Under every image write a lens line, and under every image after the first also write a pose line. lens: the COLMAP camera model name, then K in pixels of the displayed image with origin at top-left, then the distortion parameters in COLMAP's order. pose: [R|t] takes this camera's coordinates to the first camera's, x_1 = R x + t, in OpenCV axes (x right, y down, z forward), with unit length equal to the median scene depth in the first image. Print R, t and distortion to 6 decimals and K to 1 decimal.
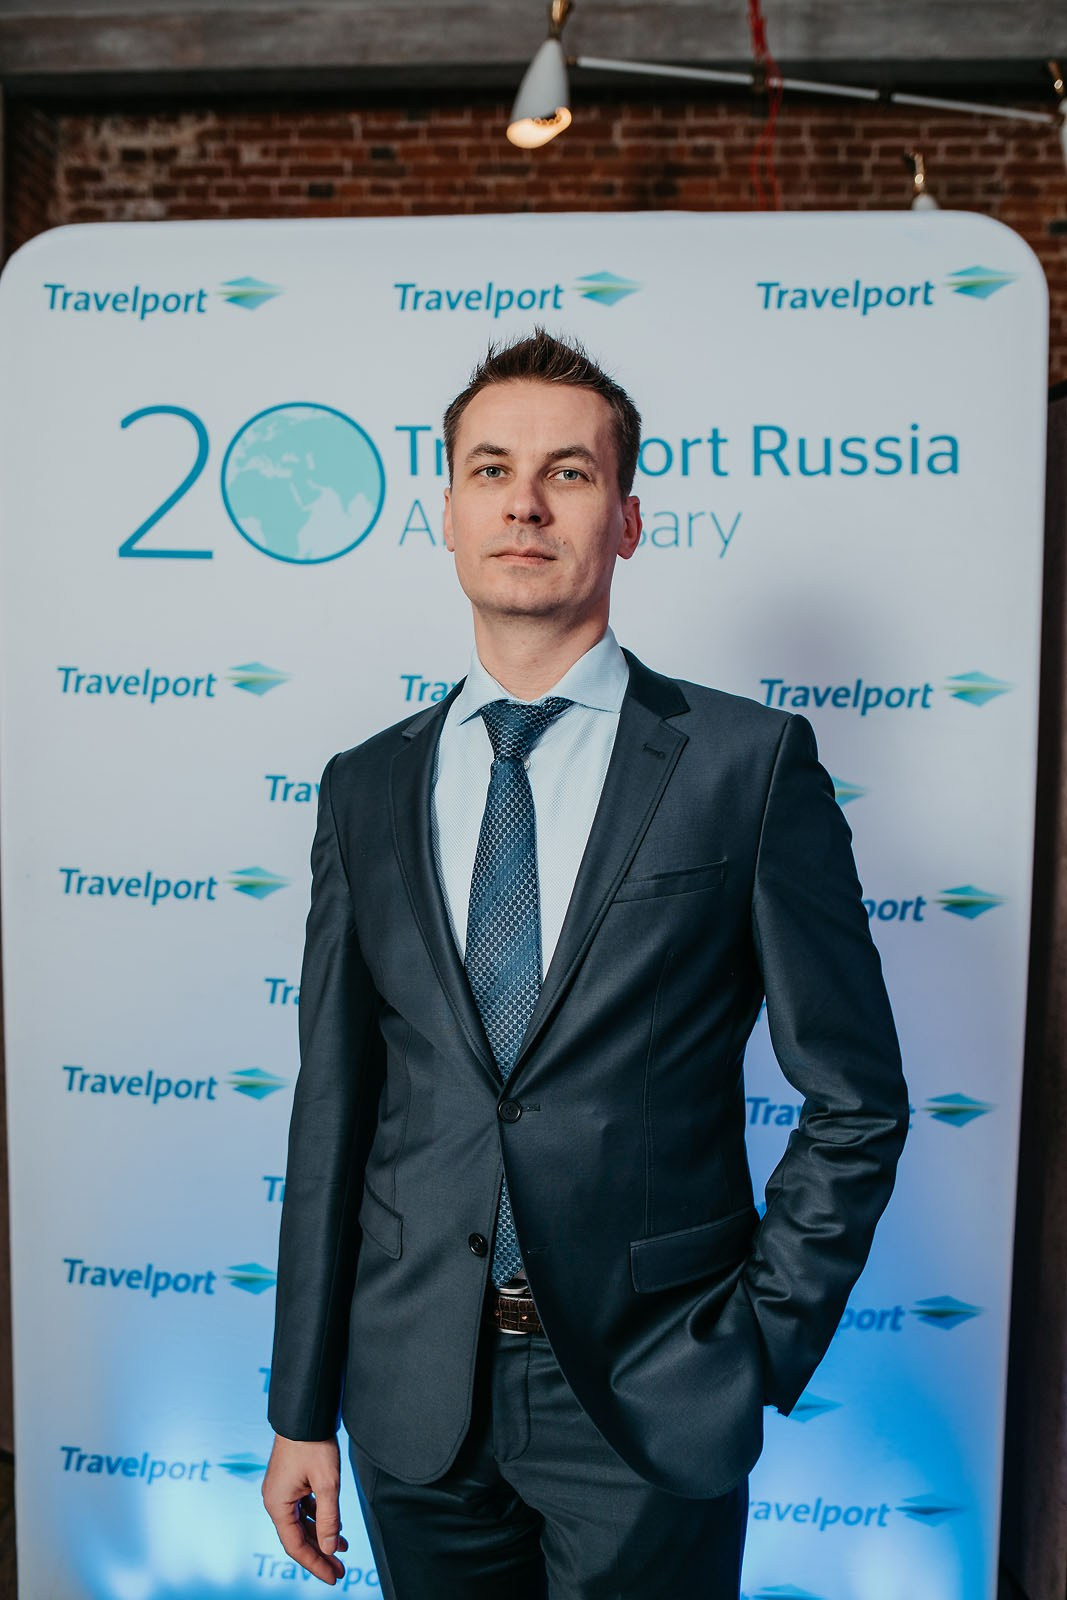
lens RADIAL K [[1532.2, 0, 538.5], [0, 1532.2, 811.4], [0, 0, 1]] dist [-0.035303, 0.000000]
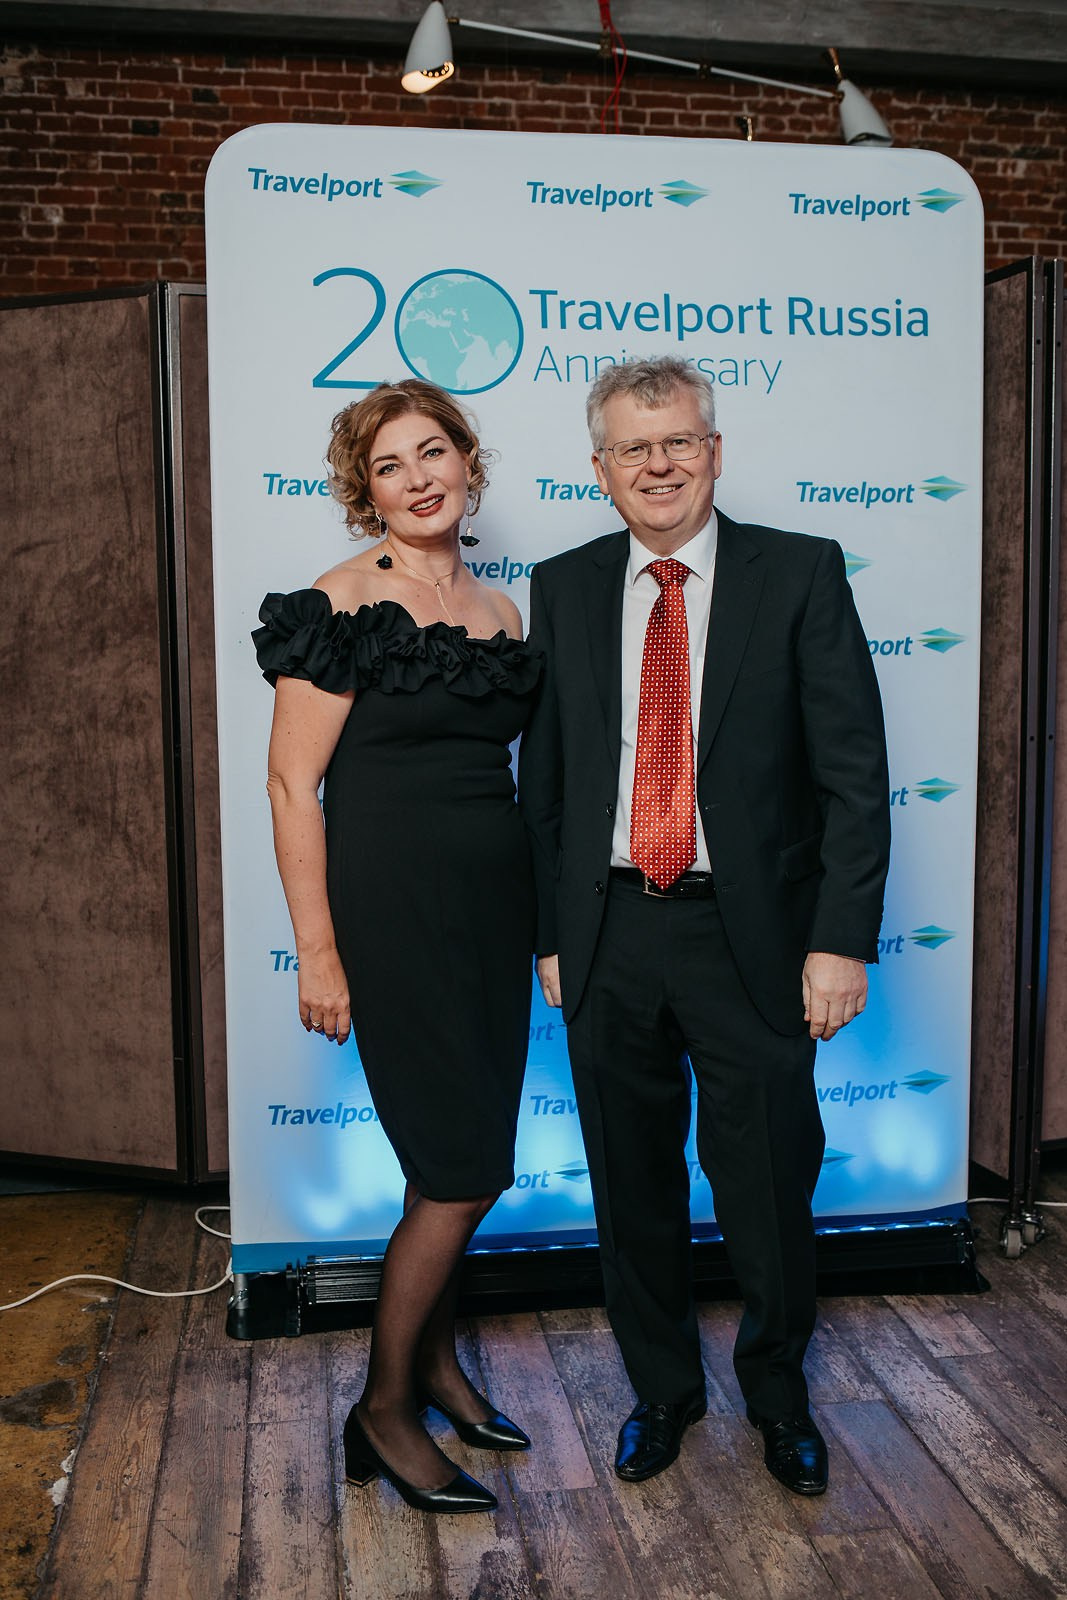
lens RADIAL K [[1532.2, 0, 523.3], [0, 1532.2, 806.0], [0, 0, 1]] dist [-0.035303, 0.000000]
pose [[0.974493, -0.041053, 0.220633, -0.404132], [0.038048, 0.999116, 0.017853, 0.168488], [-0.221171, -0.009003, 0.975193, -0.288539]]
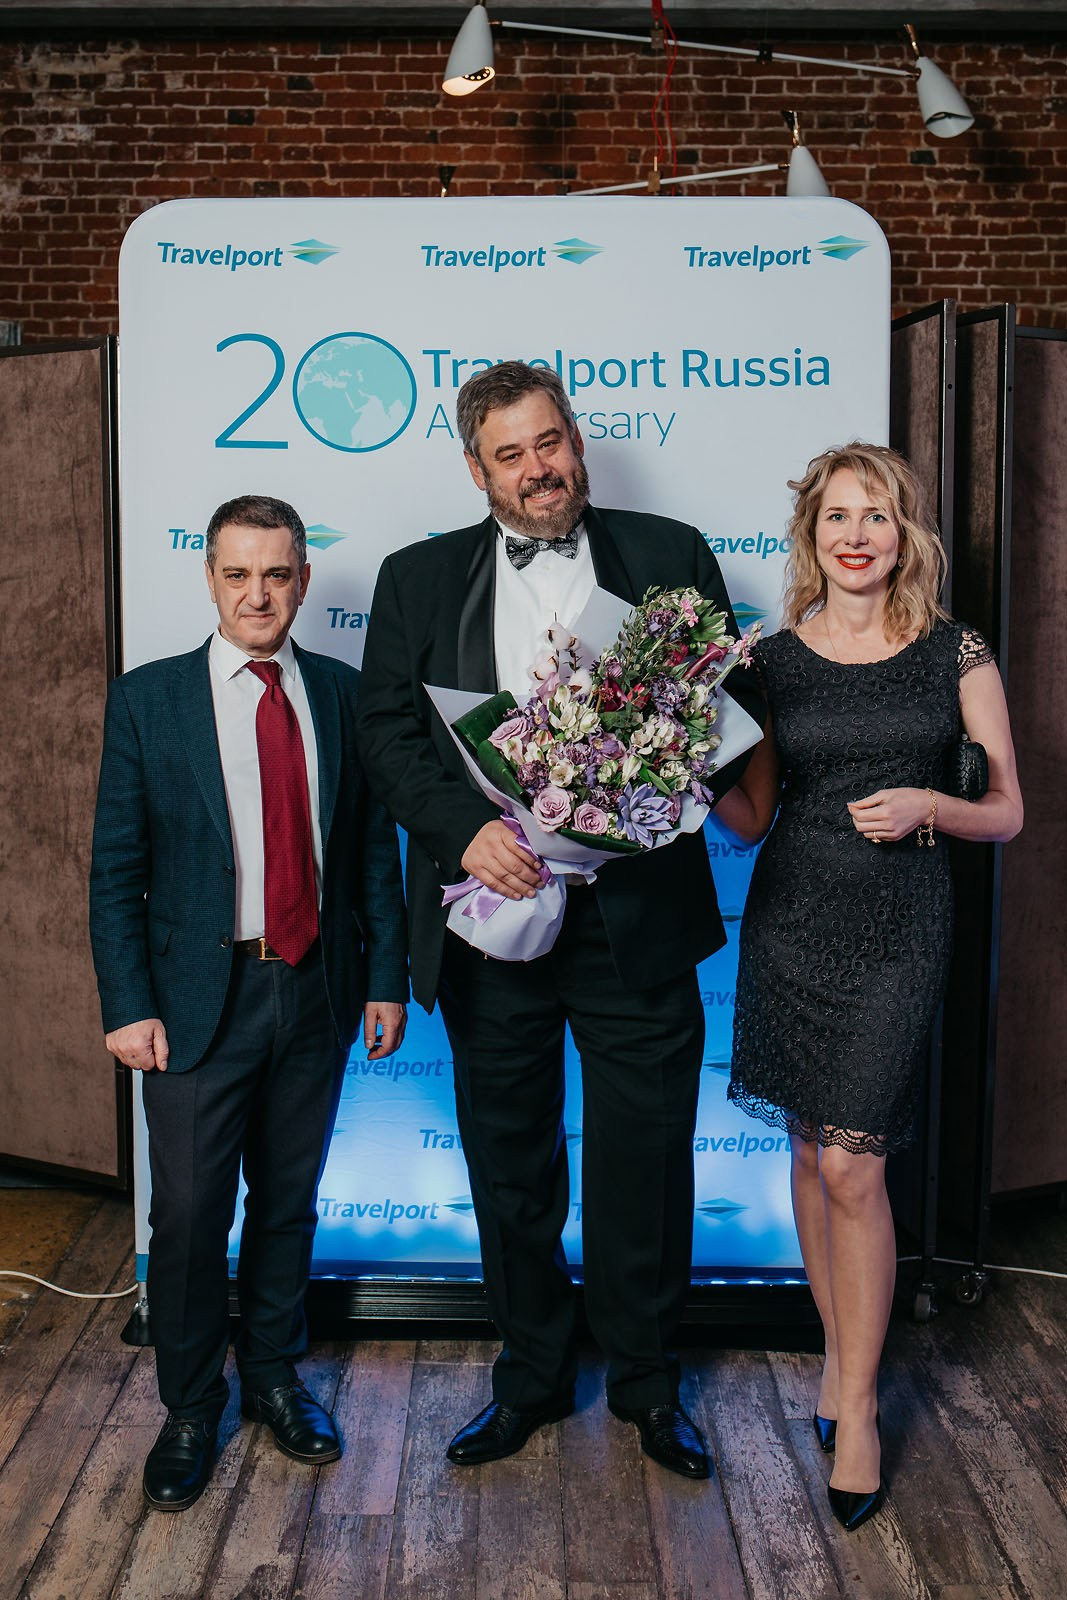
lens RADIAL K [[1649.6, 0, 507.3], [0, 1649.6, 752.6], [0, 0, 1]] dist [-0.037610, 0.000000]
pose [[0.997562, -0.016475, 0.067814, -0.122794], [0.016080, 0.999850, 0.006381, 0.098504], [-0.067908, -0.005275, 0.997678, -0.469783]]
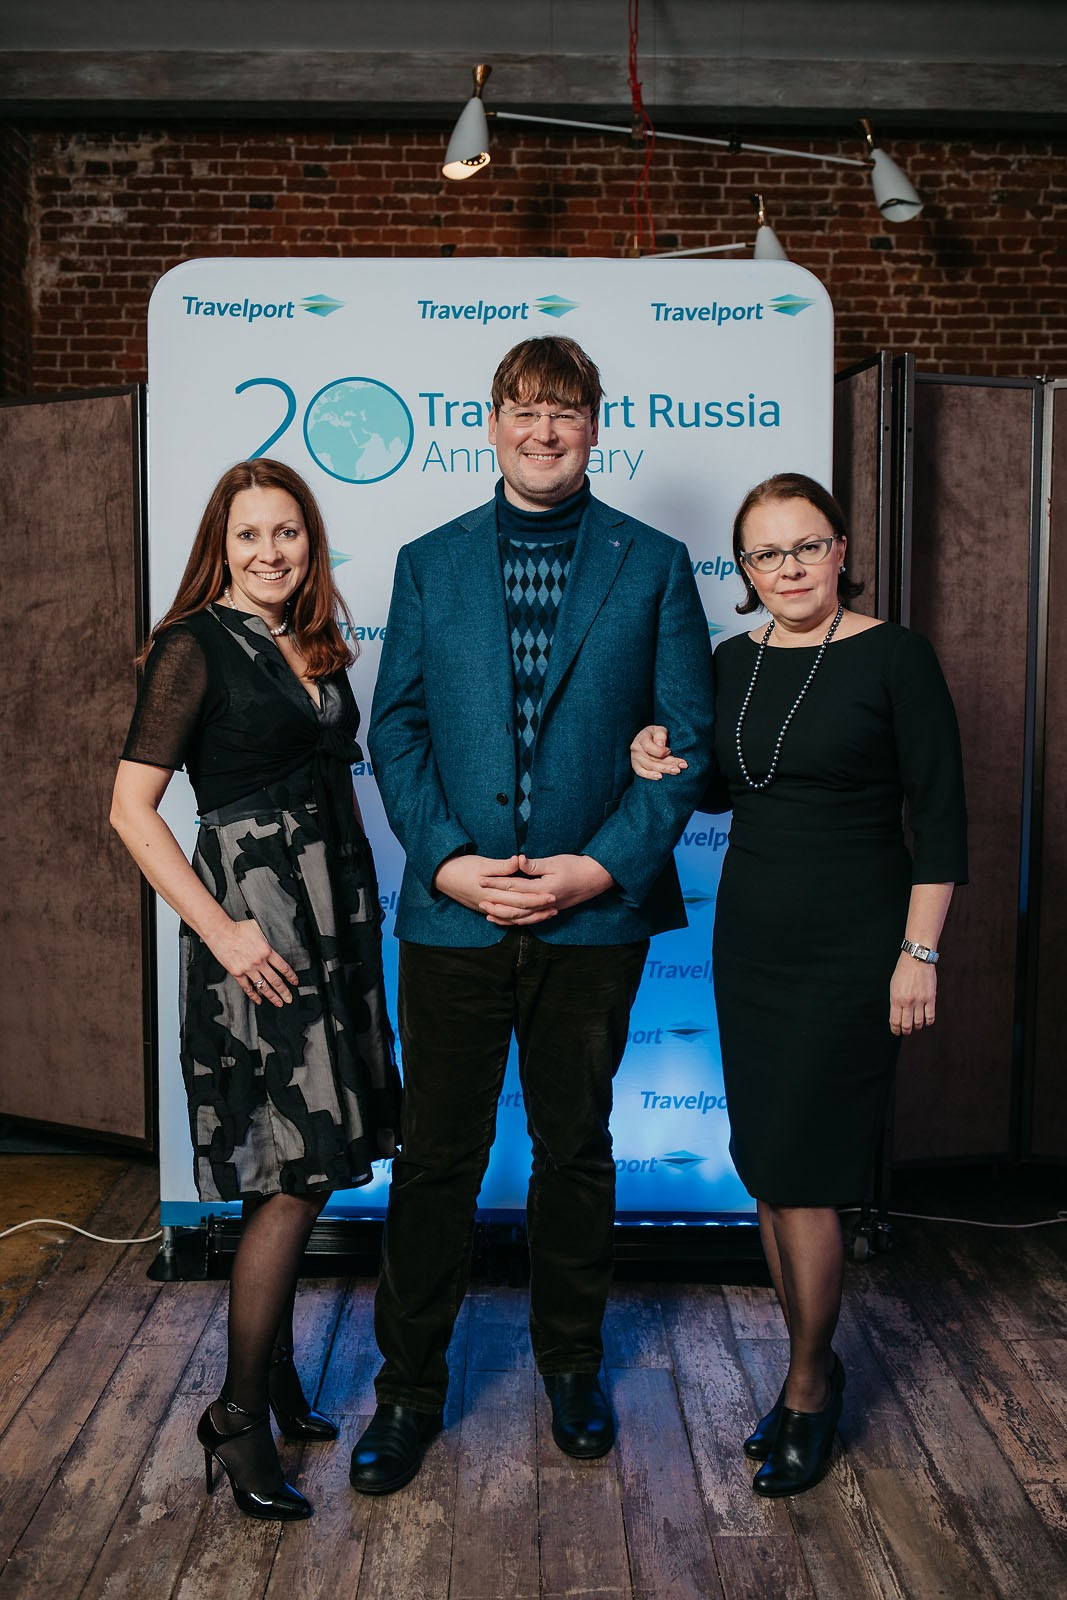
lens RADIAL K [[1532.2, 0, 530.3], [0, 1532.2, 805.2], [0, 0, 1]] dist [-0.035303, 0.000000]
pose [[0.996588, -0.013074, 0.081493, -0.111671], [0.012710, 0.999907, 0.004978, 0.154346], [-0.081550, -0.003925, 0.996662, -0.537330]]
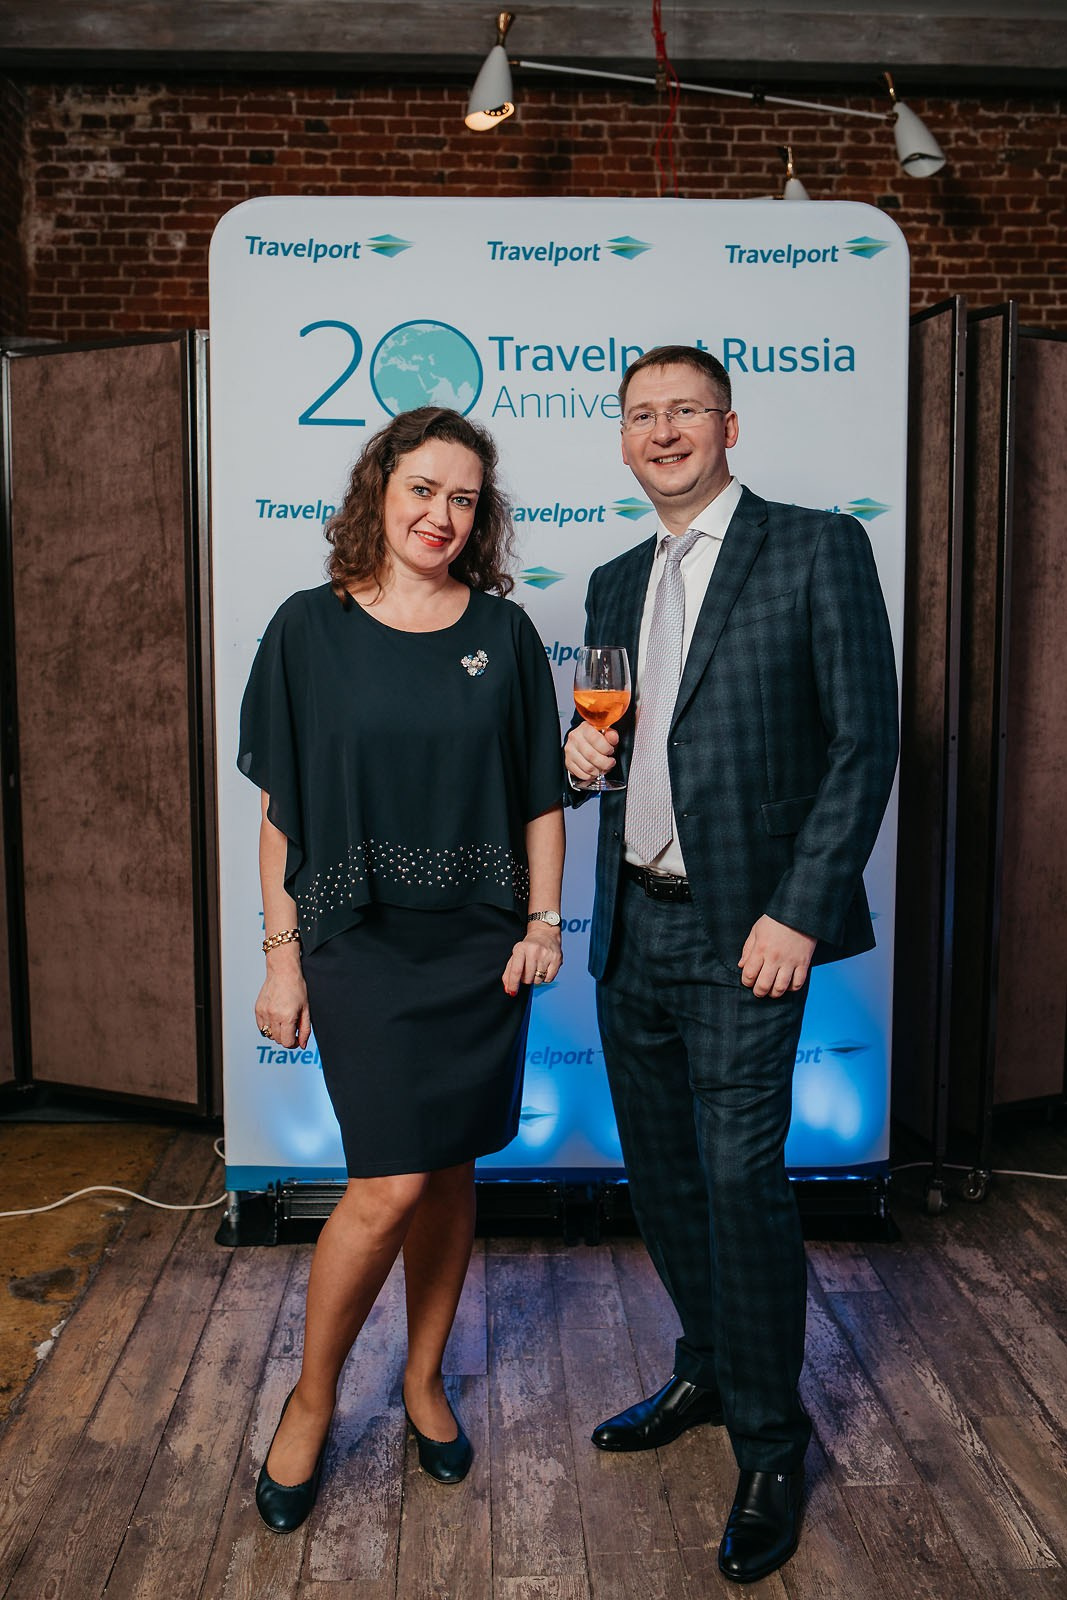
lens RADIAL K [[1532.2, 0, 536.8], [0, 1532.2, 804.8], [0, 0, 1]] dist [-0.035303, 0.000000]
pose [[0.993418, -0.022930, 0.112229, -0.223428], [0.020605, 0.999549, 0.021831, 0.174404], [-0.112679, -0.019375, 0.993442, -0.501275]]
